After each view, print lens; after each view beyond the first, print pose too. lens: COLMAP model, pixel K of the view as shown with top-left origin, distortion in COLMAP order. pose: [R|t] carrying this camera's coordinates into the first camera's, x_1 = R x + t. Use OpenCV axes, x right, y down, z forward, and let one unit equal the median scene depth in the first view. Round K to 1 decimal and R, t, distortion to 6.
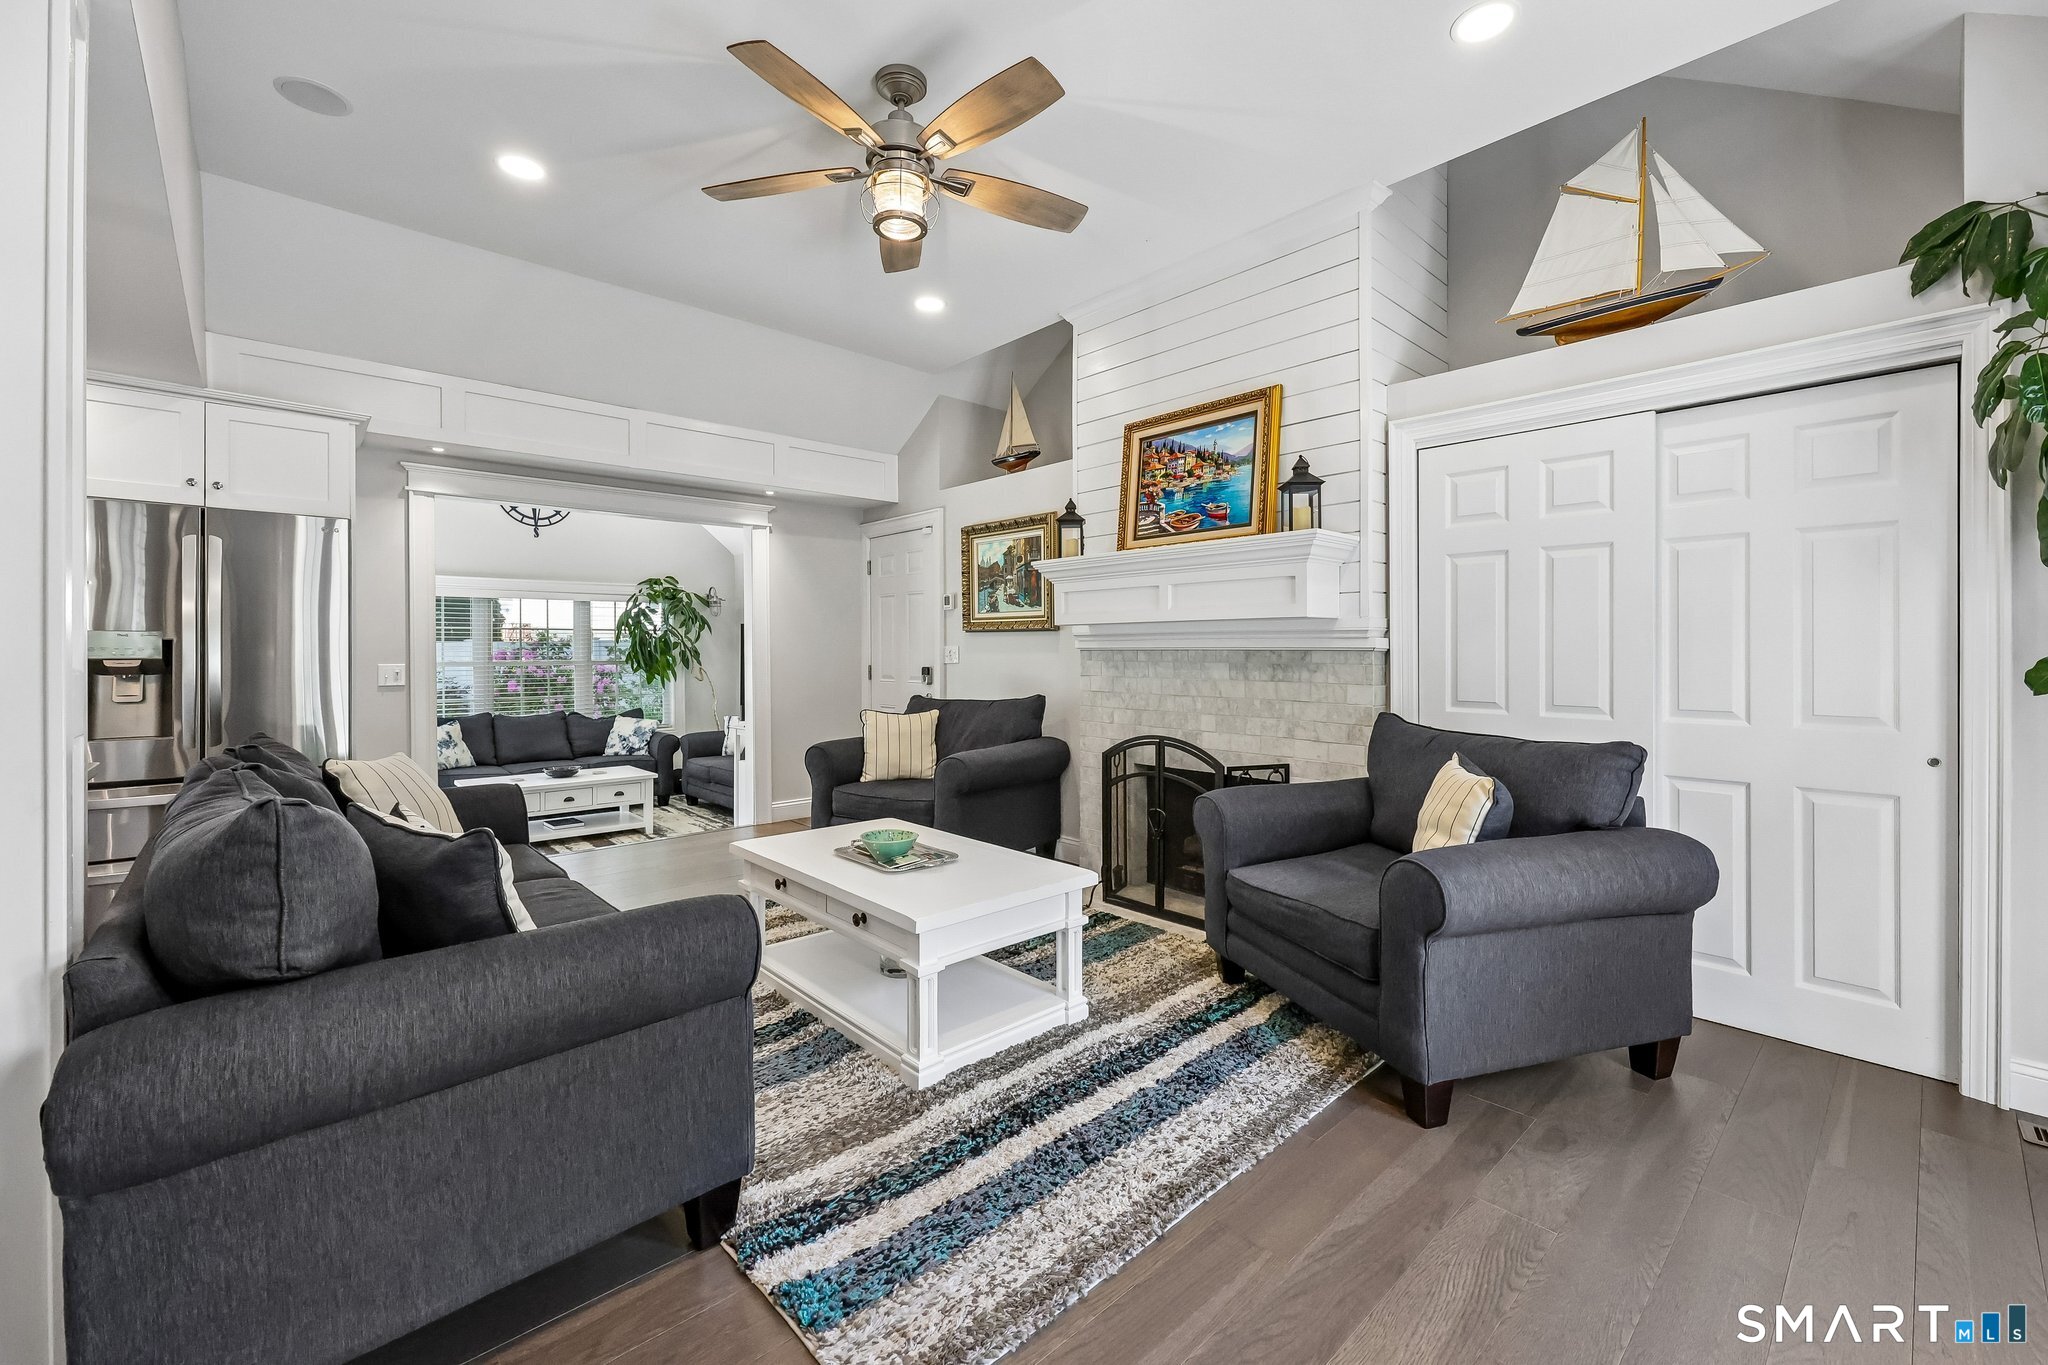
lens RADIAL K [[831.1, 0, 1054.7], [0, 831.1, 654.2], [0, 0, 1]] dist [-0.001030, 0.000870]
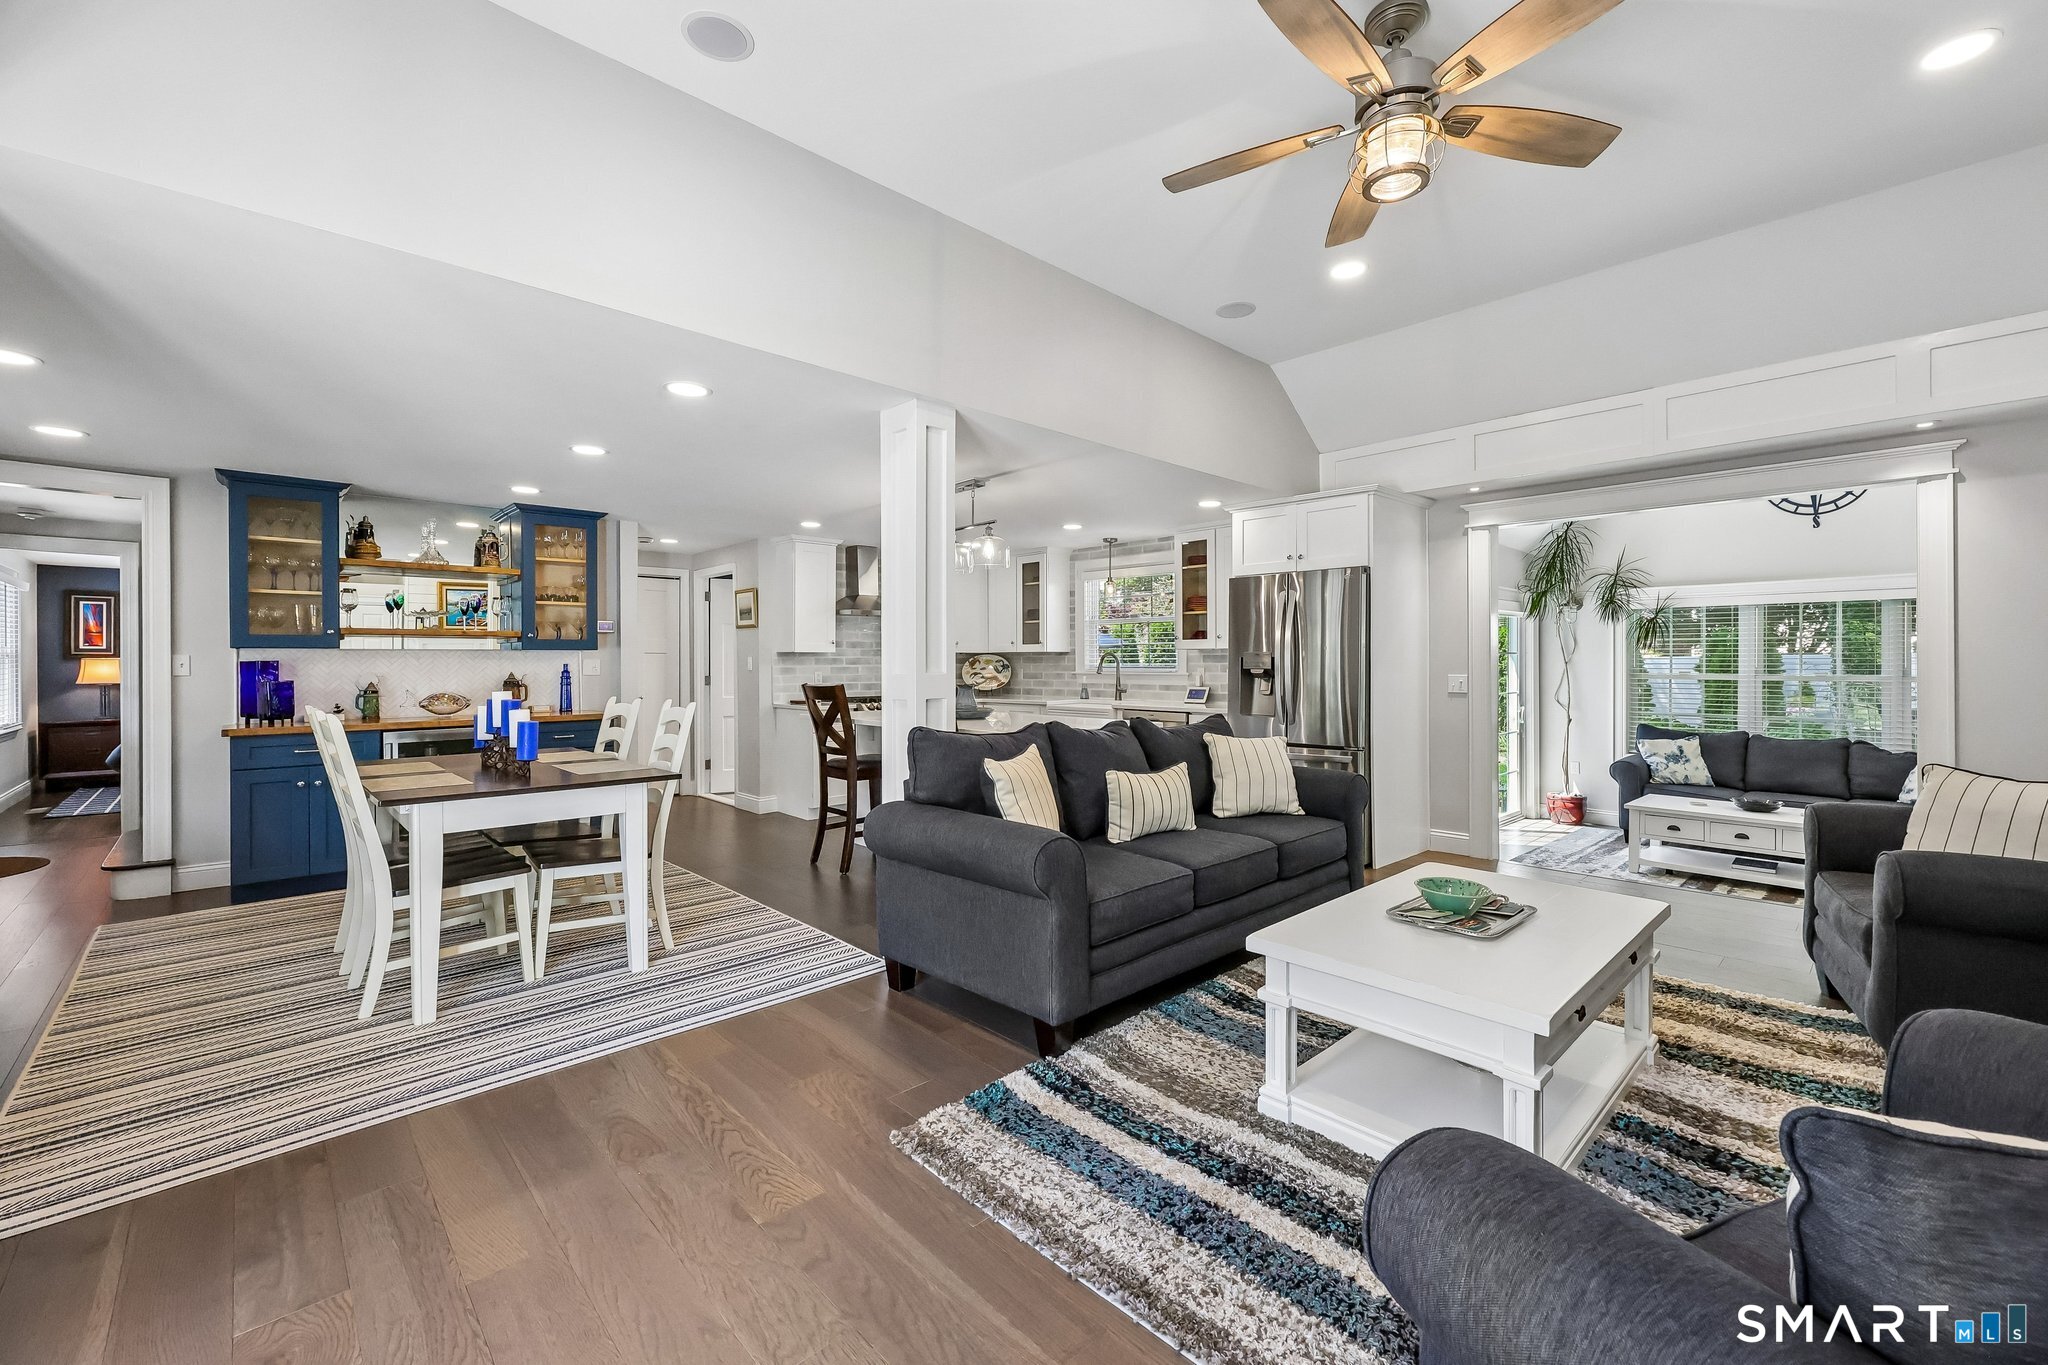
lens RADIAL K [[831.1, 0, 1001.7], [0, 831.1, 667.2], [0, 0, 1]] dist [-0.001030, 0.000870]
pose [[-0.012240, 0.008980, -0.999885, 0.353473], [-0.005061, 0.999946, 0.009042, -0.005859], [0.999912, 0.005171, -0.012194, 0.299893]]
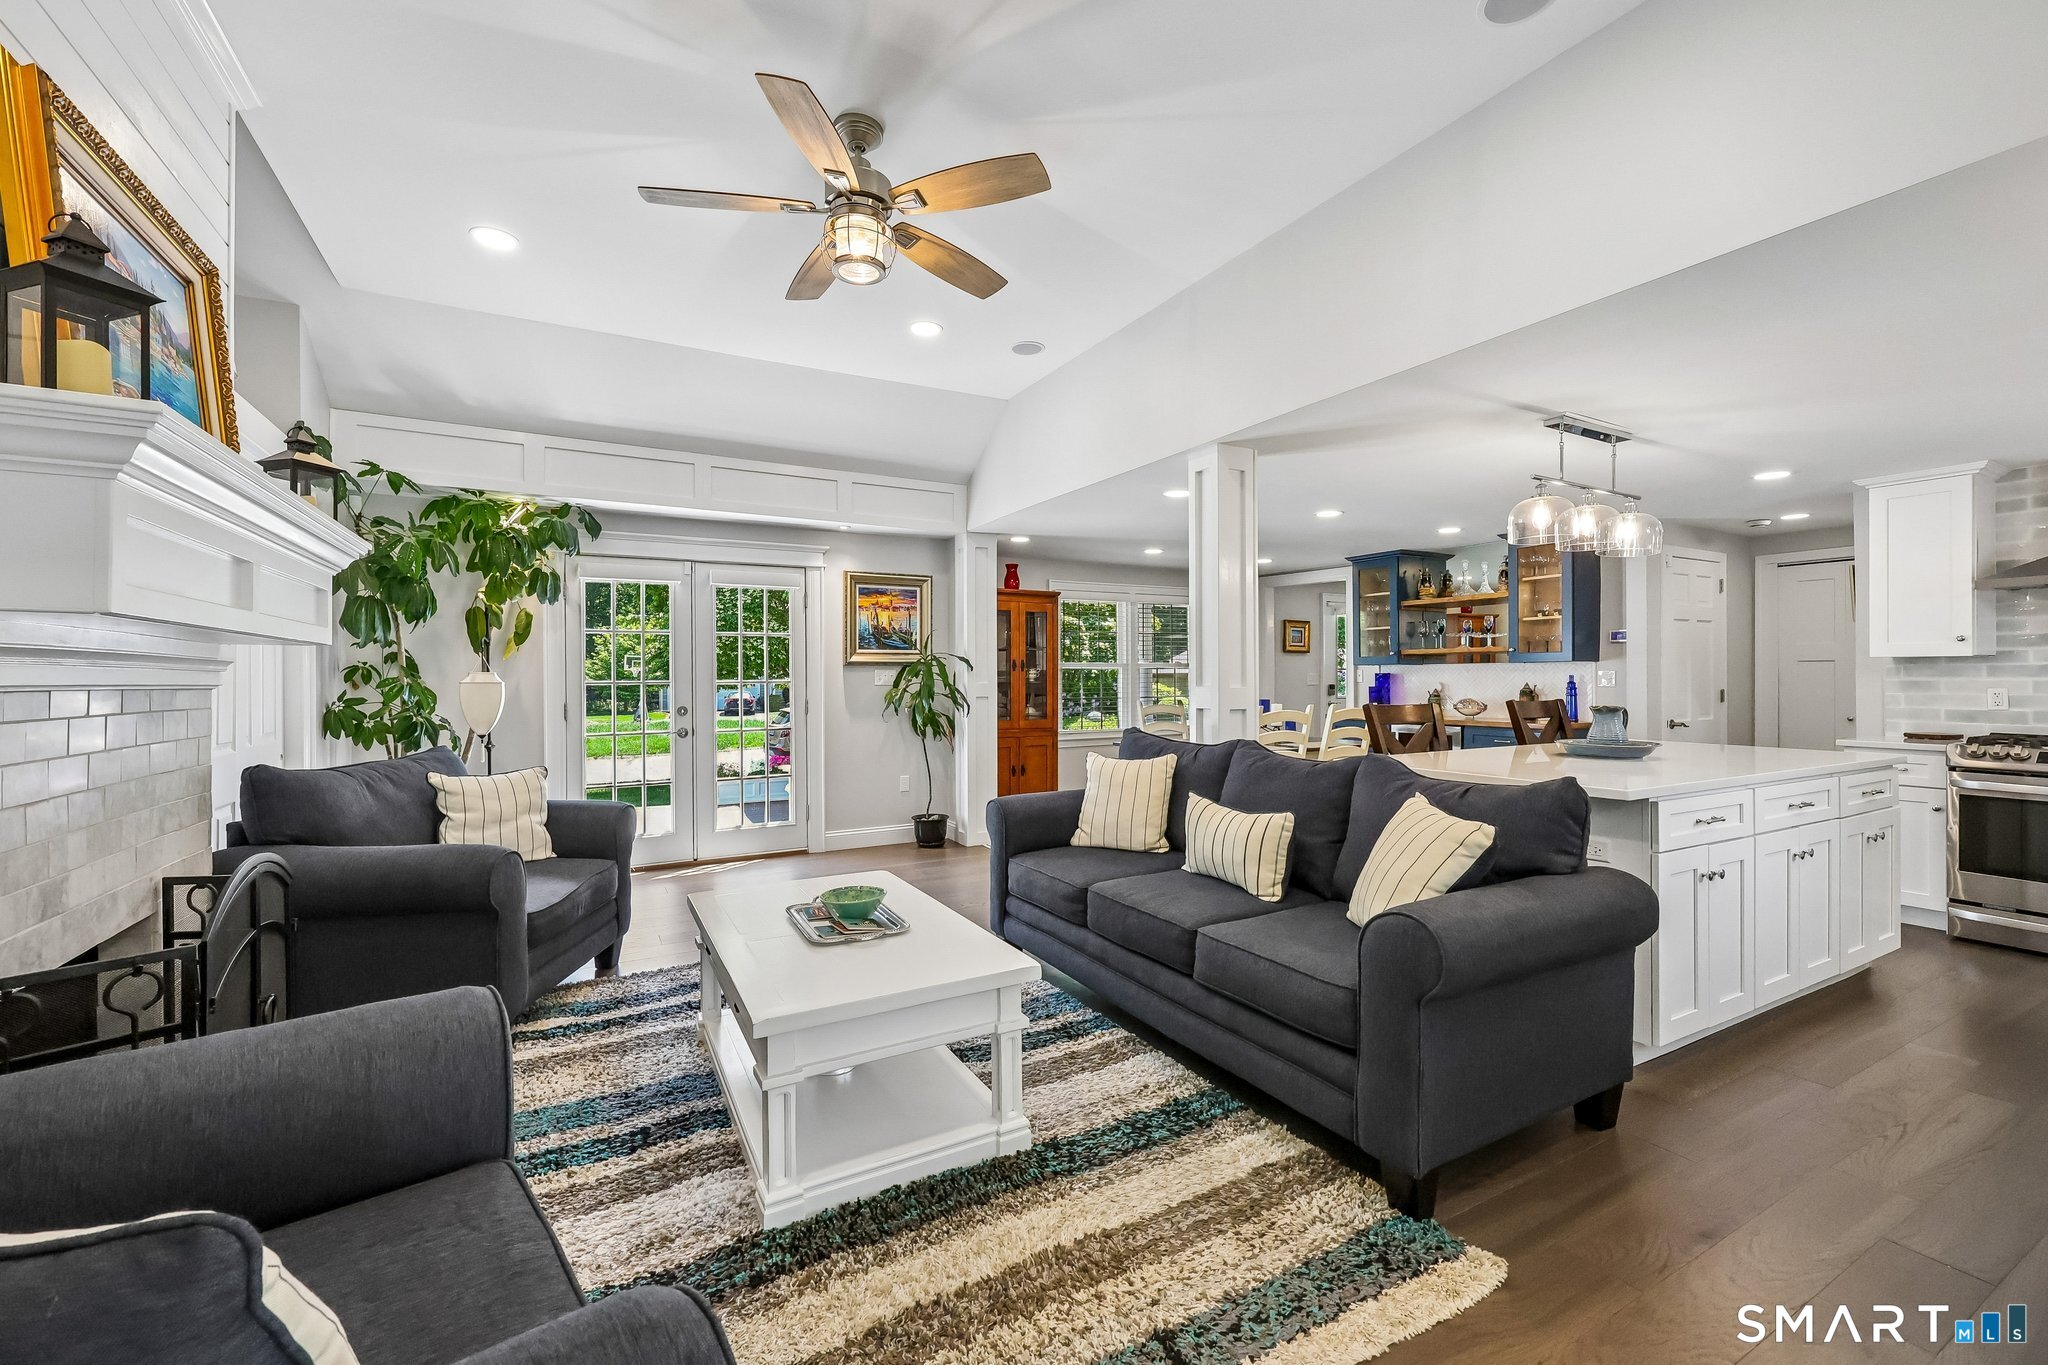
lens RADIAL K [[831.1, 0, 1032.3], [0, 831.1, 674.8], [0, 0, 1]] dist [-0.001030, 0.000870]
pose [[-0.973020, 0.009319, 0.230531, -0.304832], [0.010834, 0.999927, 0.005307, -0.012362], [-0.230465, 0.007661, -0.973050, 0.996840]]
